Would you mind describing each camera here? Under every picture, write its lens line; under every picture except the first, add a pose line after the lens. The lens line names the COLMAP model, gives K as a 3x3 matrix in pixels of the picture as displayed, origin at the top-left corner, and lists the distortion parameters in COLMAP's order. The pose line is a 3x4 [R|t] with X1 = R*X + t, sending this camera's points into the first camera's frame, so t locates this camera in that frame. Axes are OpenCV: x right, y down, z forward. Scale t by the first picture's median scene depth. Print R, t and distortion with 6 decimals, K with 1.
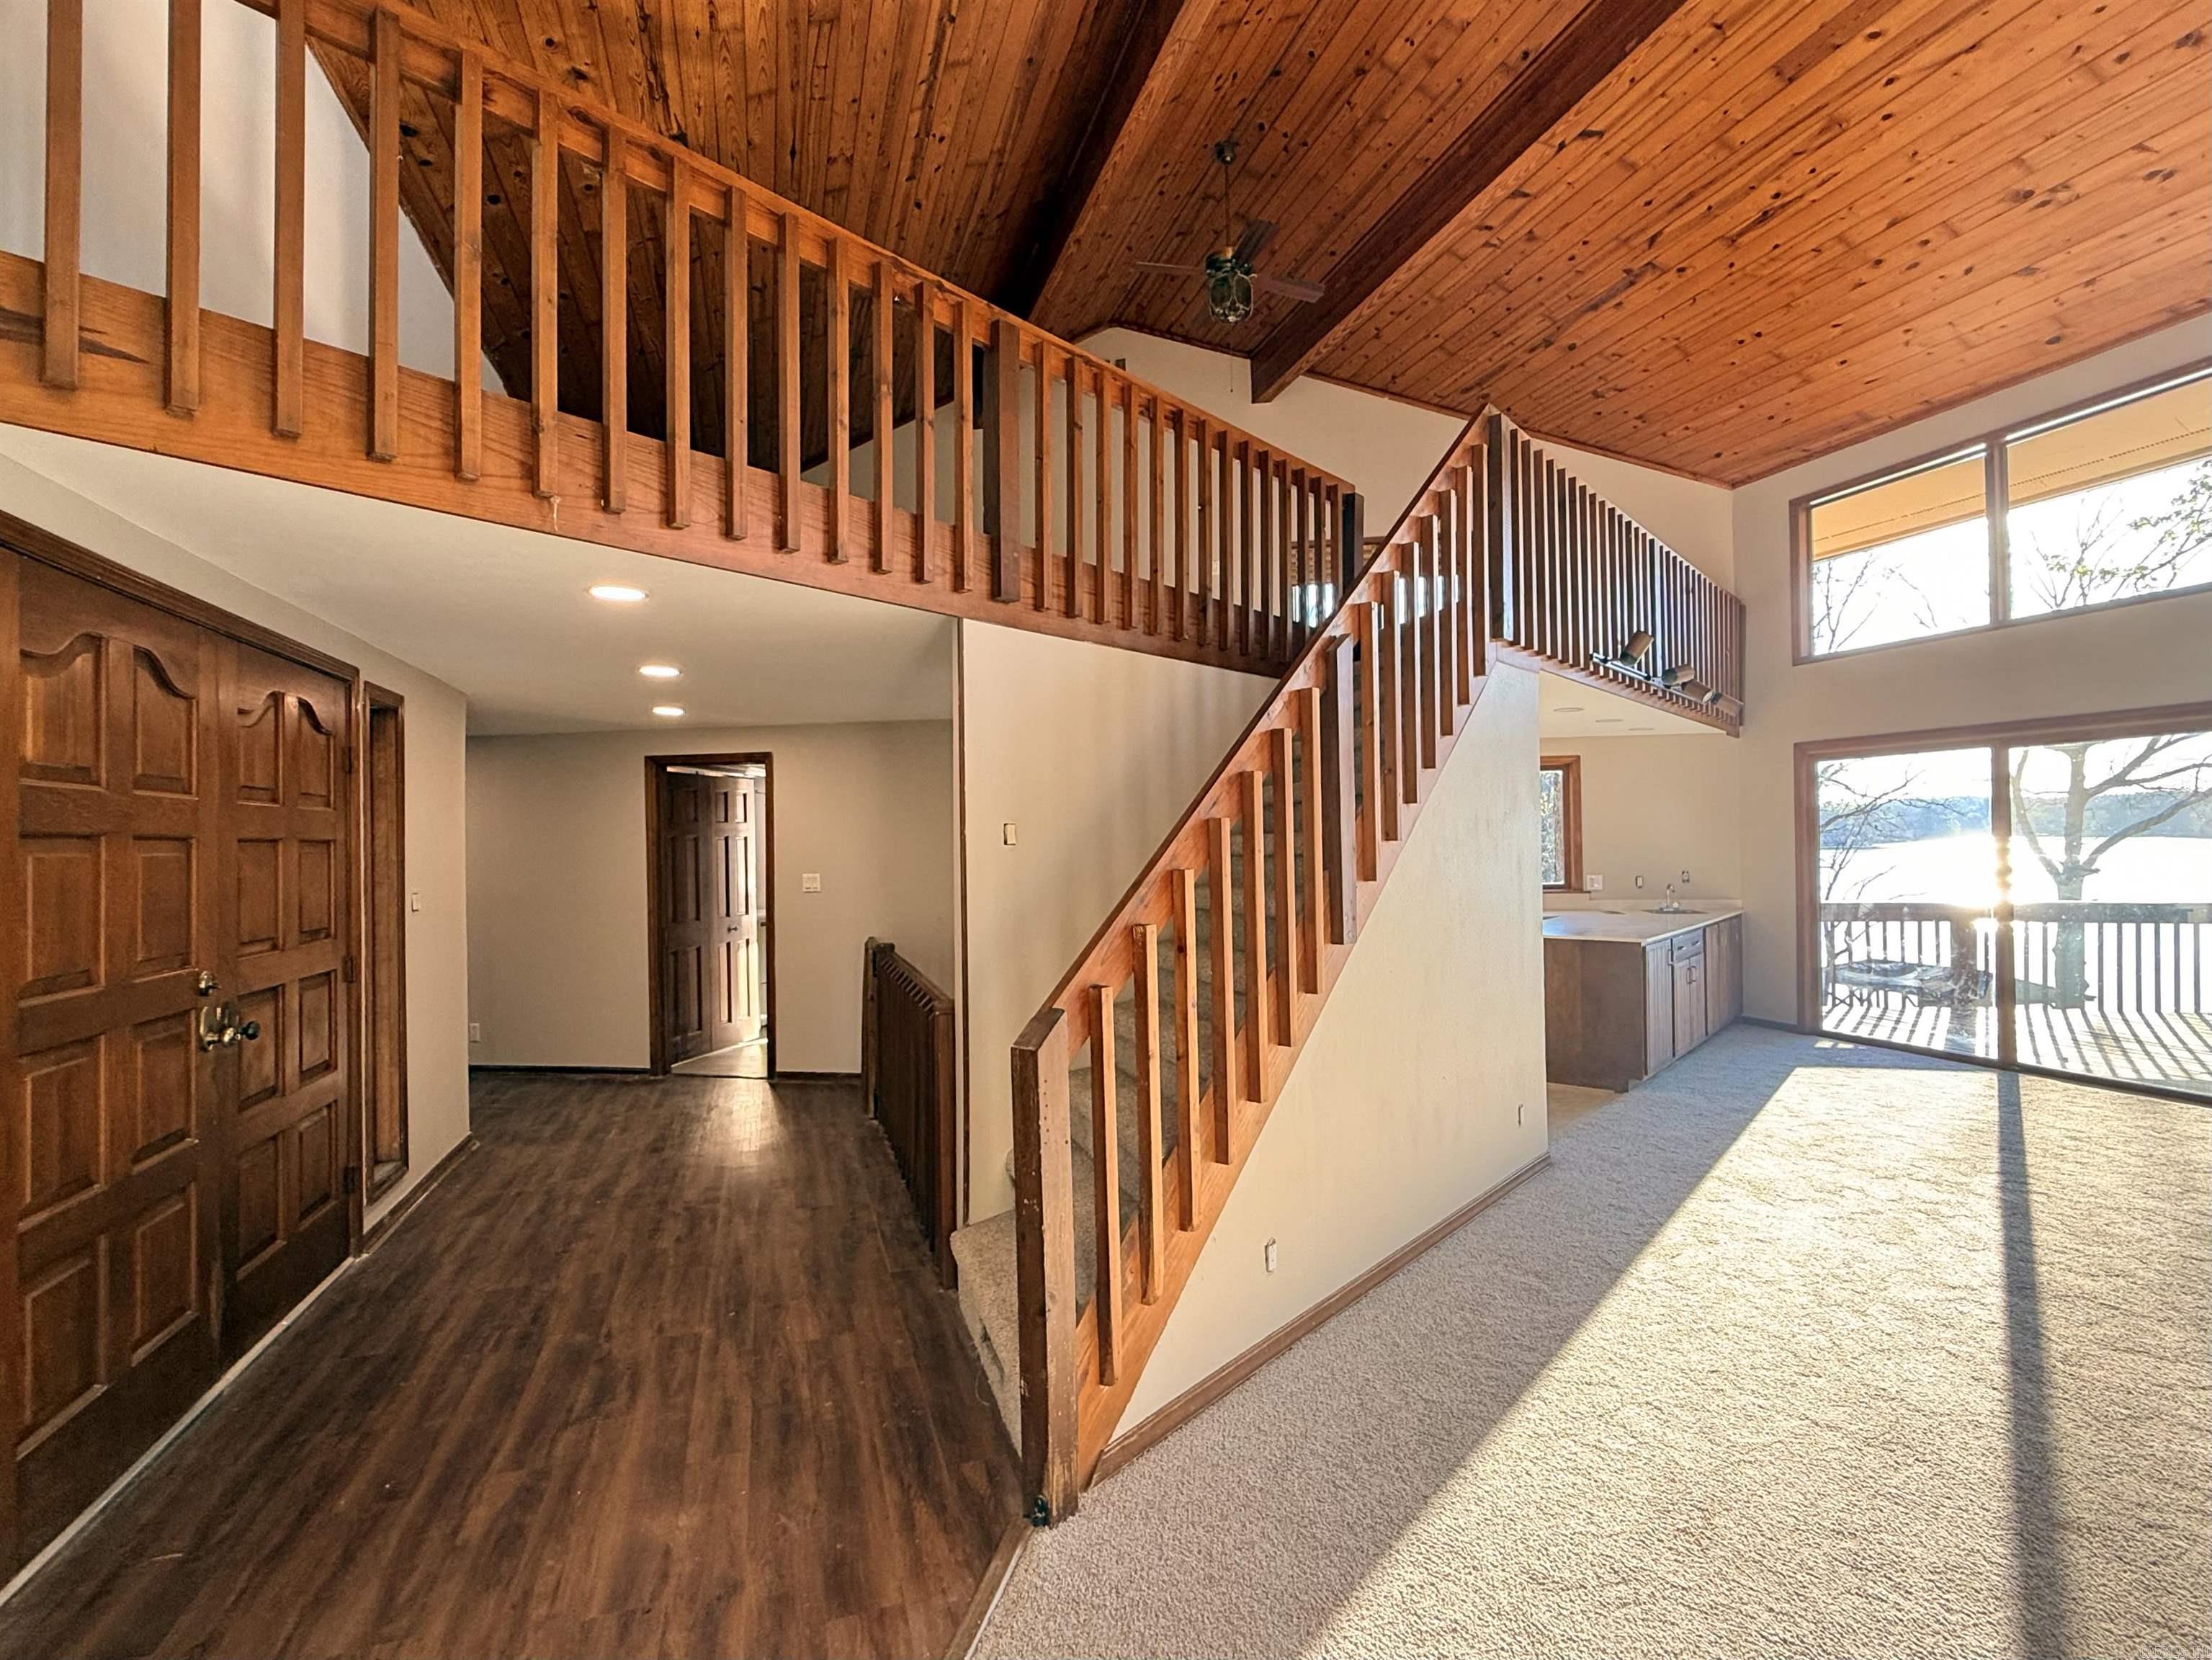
lens RADIAL K [[1077.9, 0, 1102.6], [0, 1077.9, 823.5], [0, 0, 1]] dist [0.000824, 0.000555]
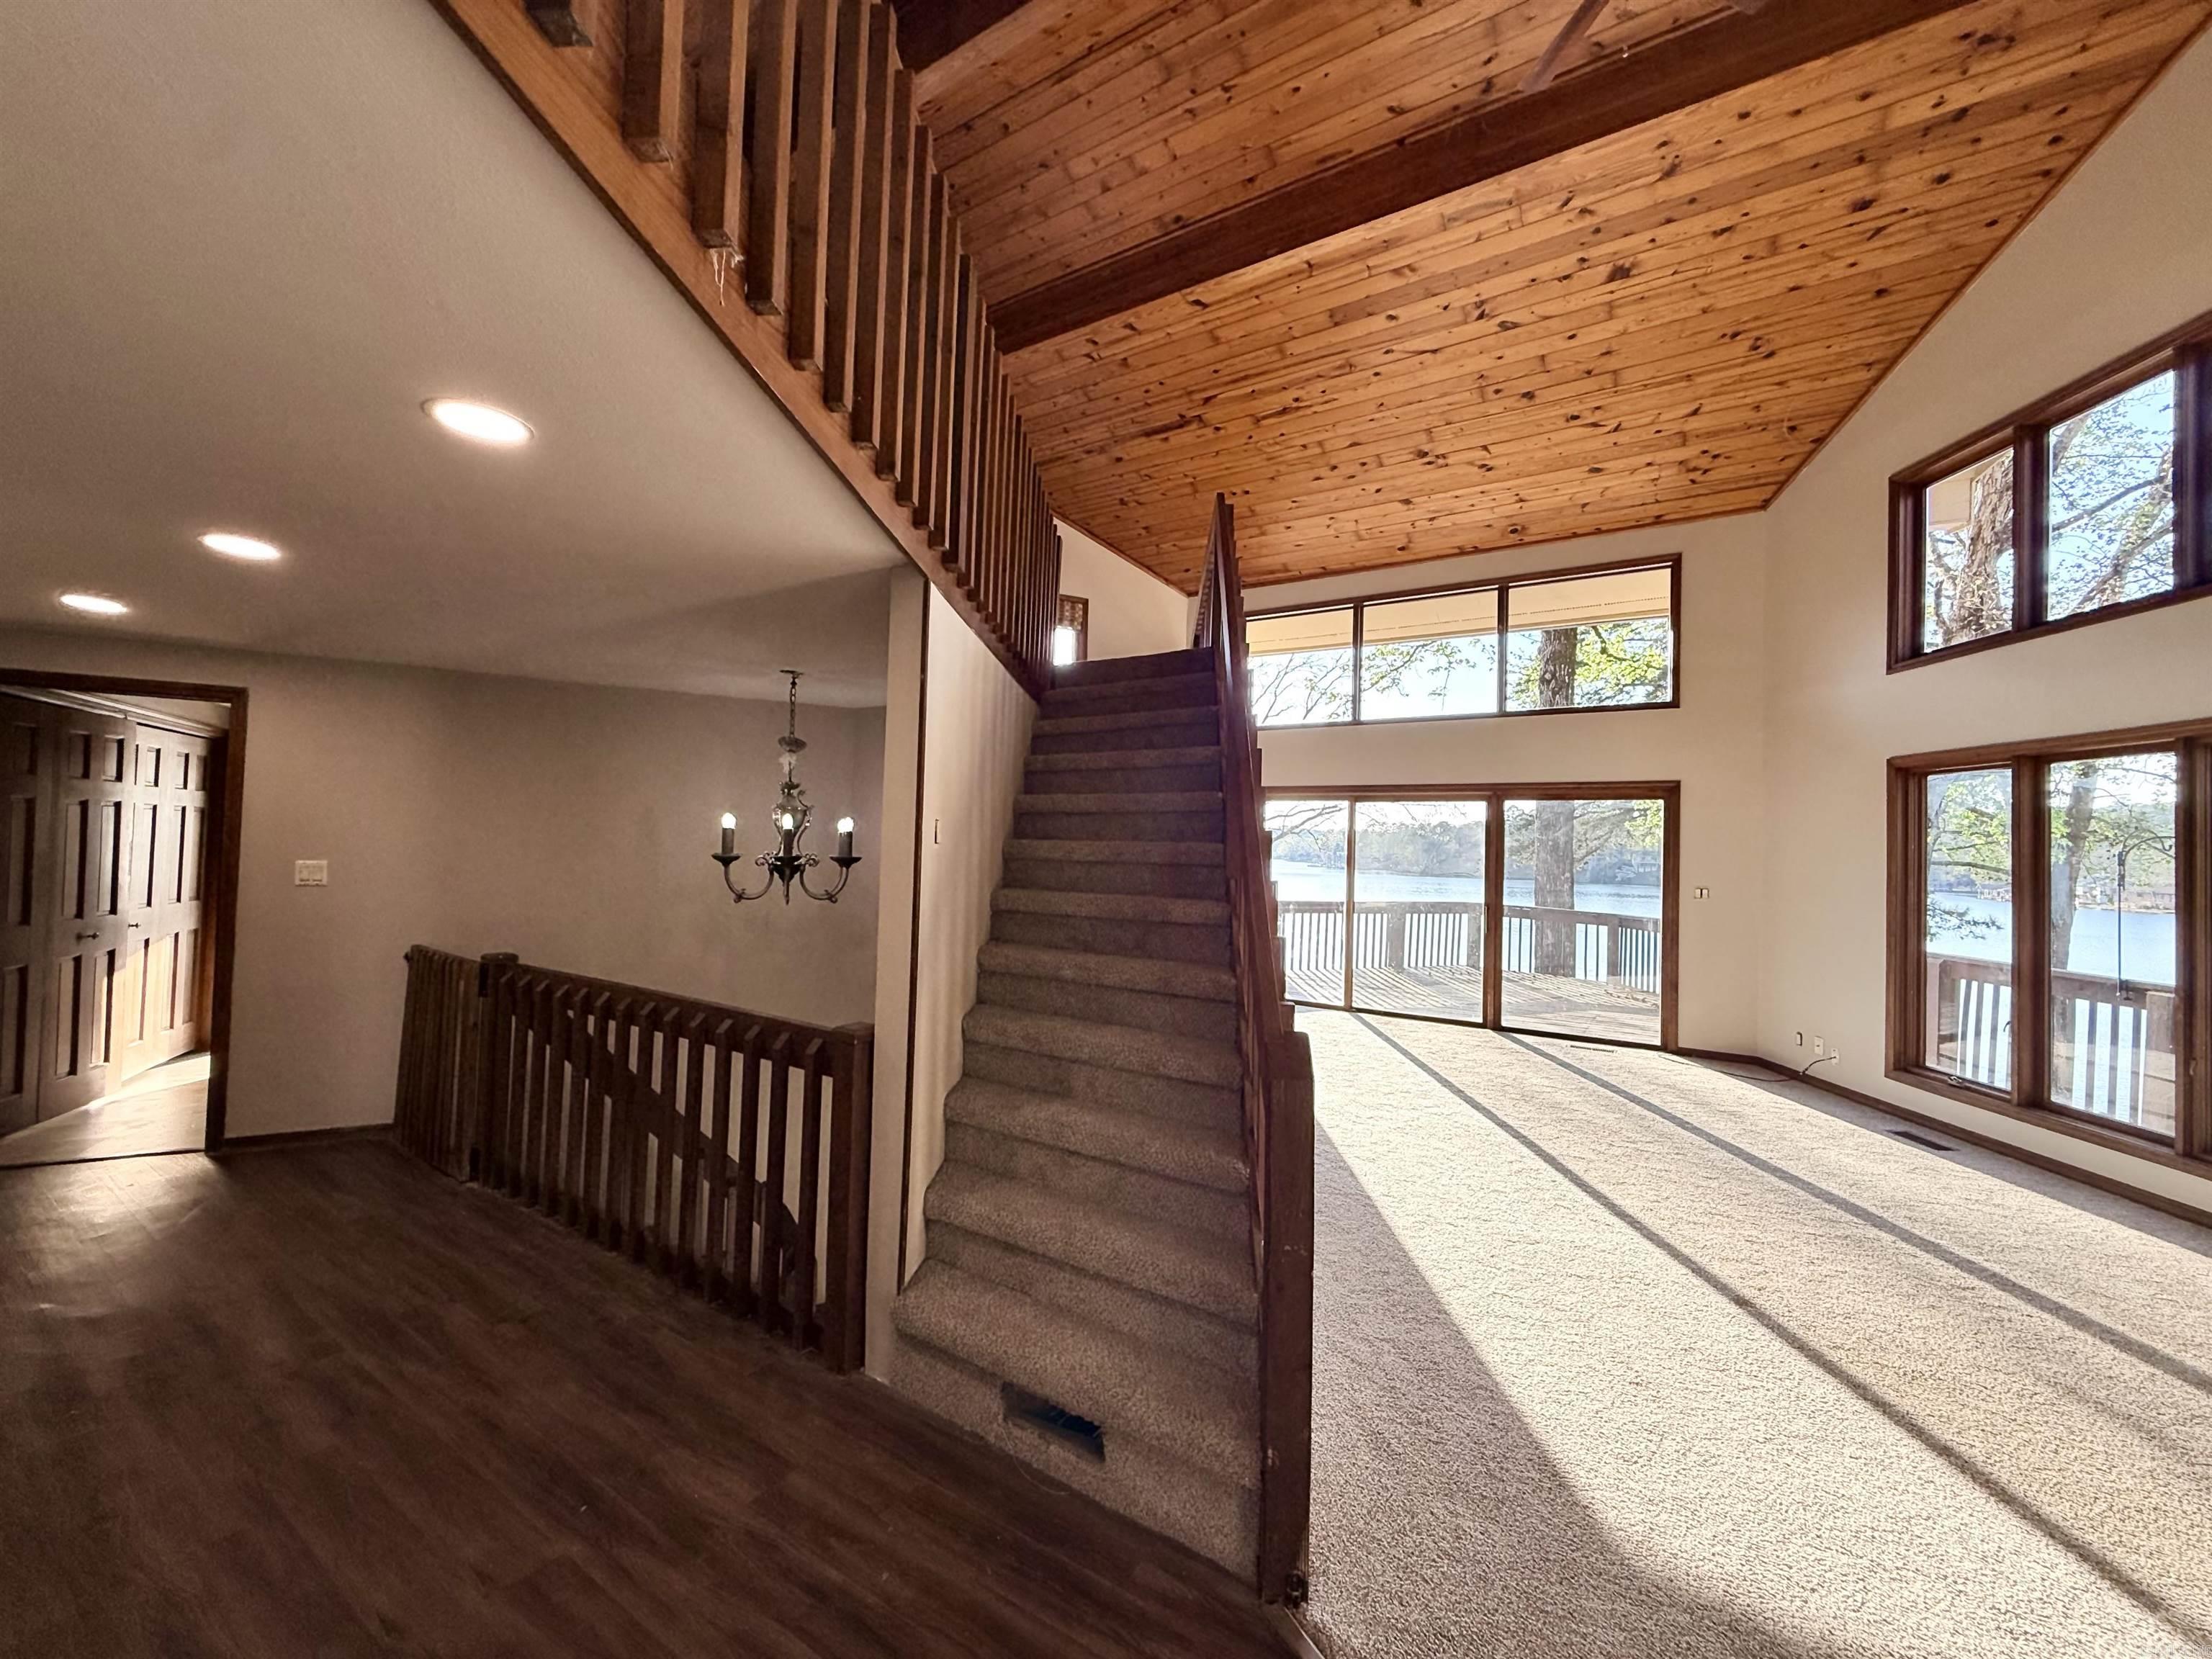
lens RADIAL K [[924.2, 0, 1106.6], [0, 924.2, 821.0], [0, 0, 1]] dist [0.002541, 0.000388]
pose [[0.783859, 0.056079, 0.618401, -0.280731], [-0.052338, 0.998336, -0.024191, 0.007865], [-0.618729, -0.013403, 0.785490, 0.198276]]
